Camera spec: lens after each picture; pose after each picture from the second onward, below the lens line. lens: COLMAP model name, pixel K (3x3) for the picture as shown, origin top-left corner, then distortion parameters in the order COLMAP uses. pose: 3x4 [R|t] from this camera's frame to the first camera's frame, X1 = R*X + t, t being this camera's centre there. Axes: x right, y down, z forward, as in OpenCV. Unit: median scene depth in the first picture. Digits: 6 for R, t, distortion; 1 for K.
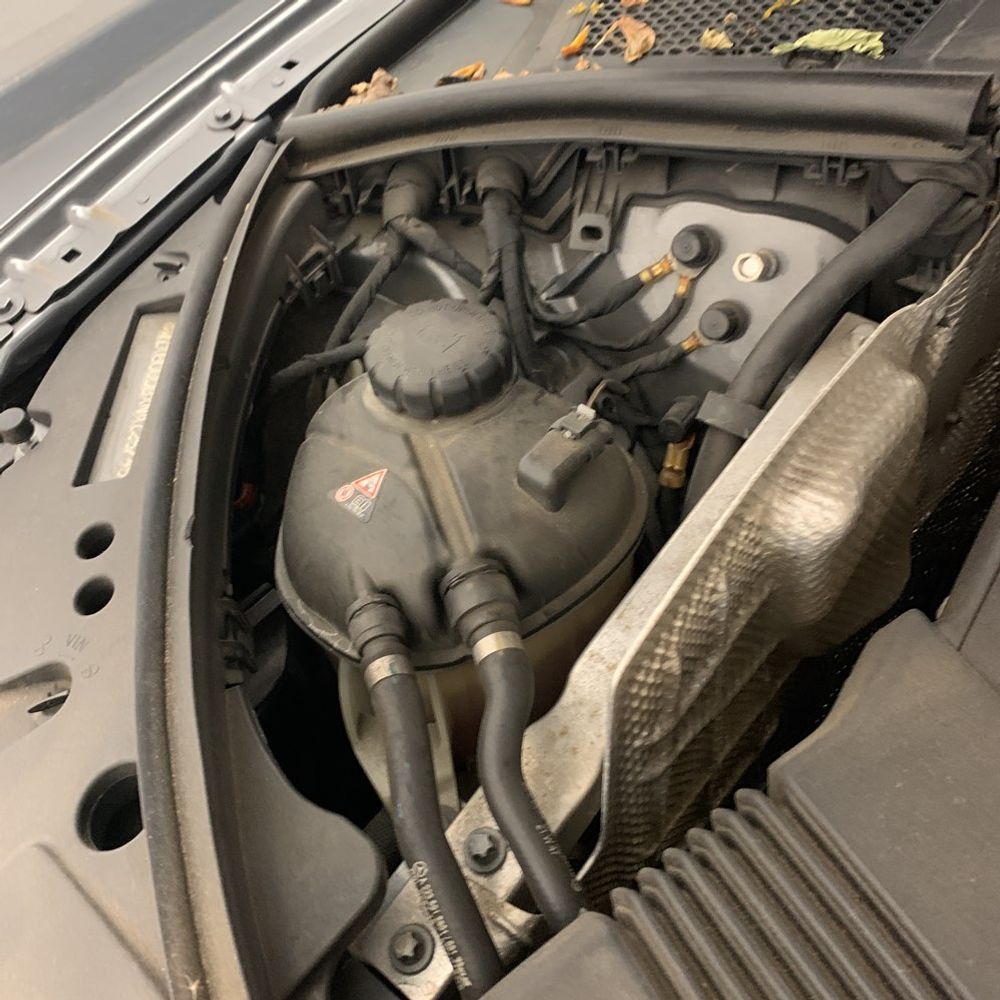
lens RADIAL K [[1095.2, 0, 500.0], [0, 1095.2, 500.0], [0, 0, 1]] dist [0.117171, -0.264939]
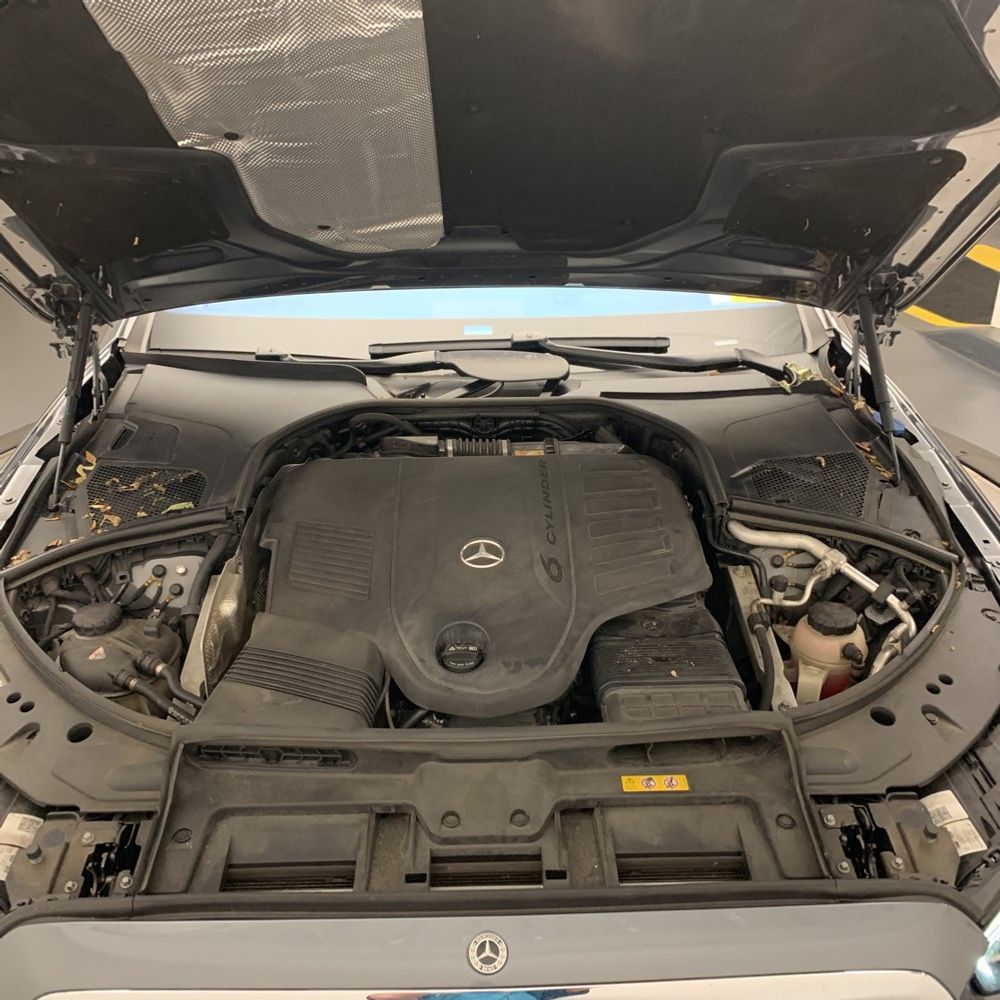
lens RADIAL K [[966.7, 0, 524.0], [0, 966.7, 500.6], [0, 0, 1]] dist [0.074092, -0.152459]
pose [[0.728583, -0.211386, 0.651523, -0.873321], [0.440470, 0.873025, -0.209316, 0.667123], [-0.524550, 0.439481, 0.729180, -1.755623]]
